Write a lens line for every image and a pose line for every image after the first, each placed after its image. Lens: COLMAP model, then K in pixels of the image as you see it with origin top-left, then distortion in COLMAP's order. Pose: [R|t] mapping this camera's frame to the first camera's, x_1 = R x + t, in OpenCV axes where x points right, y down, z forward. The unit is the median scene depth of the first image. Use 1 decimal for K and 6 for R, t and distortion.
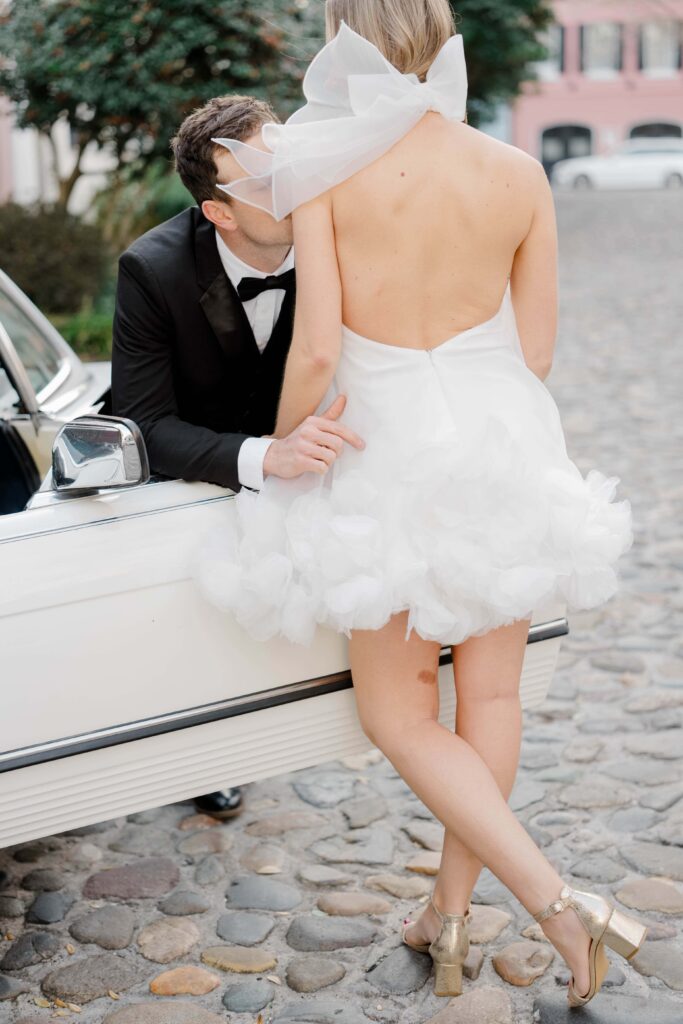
lens RADIAL K [[1572.0, 0, 339.0], [0, 1572.0, 501.8], [0, 0, 1]] dist [-0.005453, -0.015879]
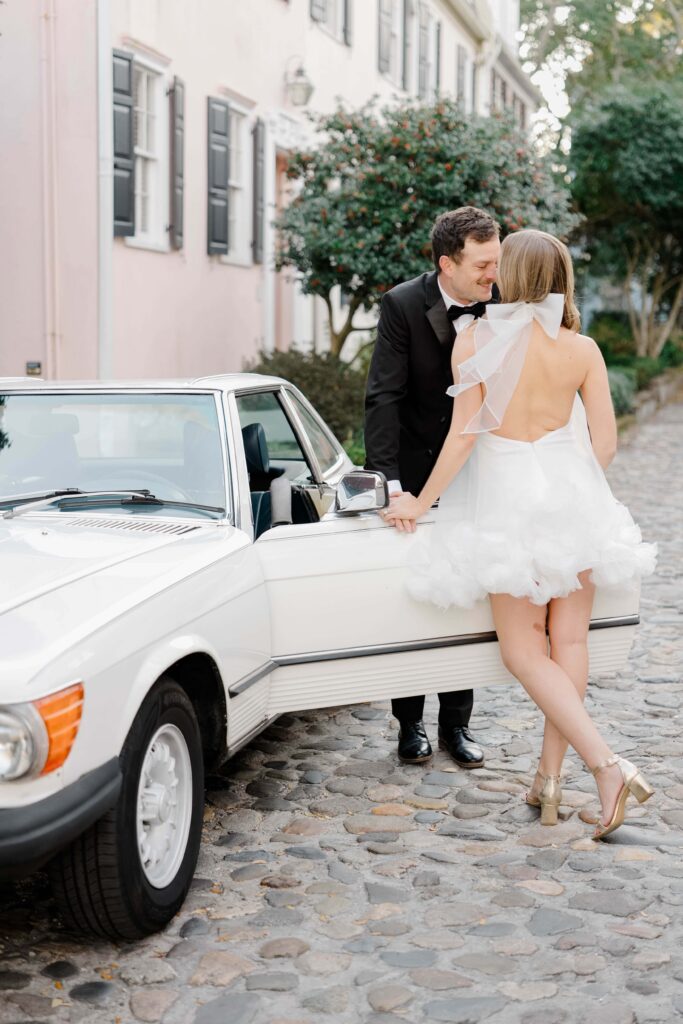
lens RADIAL K [[1572.0, 0, 339.0], [0, 1572.0, 501.8], [0, 0, 1]] dist [-0.005453, -0.015879]
pose [[0.986206, 0.046851, -0.158756, 0.084009], [-0.061996, 0.993844, -0.091824, 0.117292], [0.153476, 0.100399, 0.983039, -0.605688]]
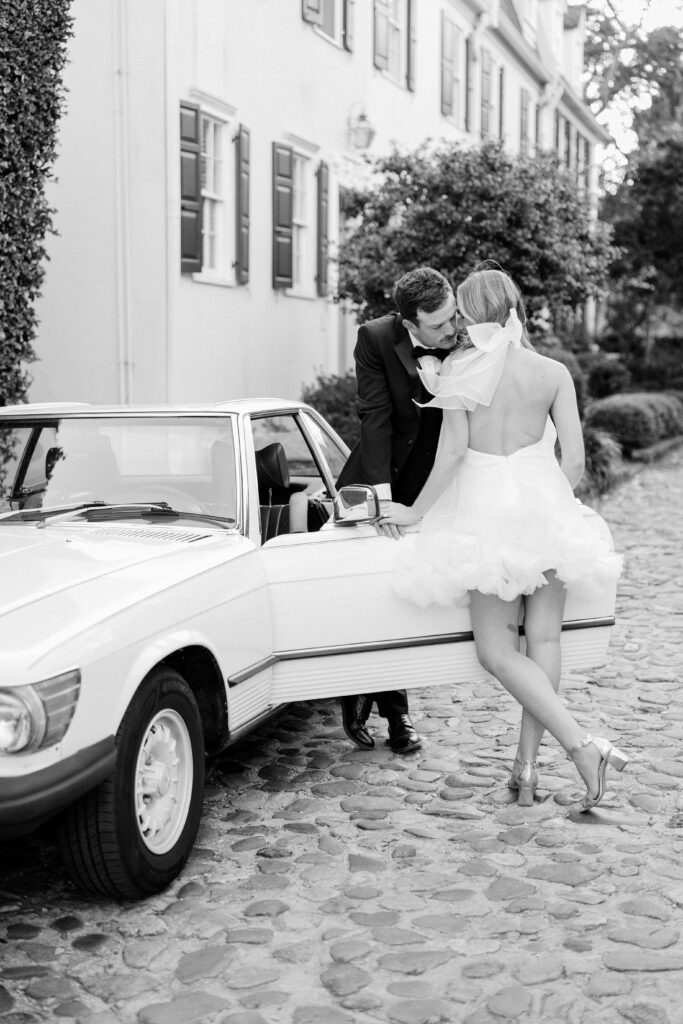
lens RADIAL K [[1488.0, 0, 341.5], [0, 1488.0, 512.0], [0, 0, 1]] dist [-0.002161, -0.009429]
pose [[0.975863, 0.045580, -0.213572, 0.183423], [-0.066831, 0.993387, -0.093362, 0.124797], [0.207904, 0.105382, 0.972456, -0.661290]]
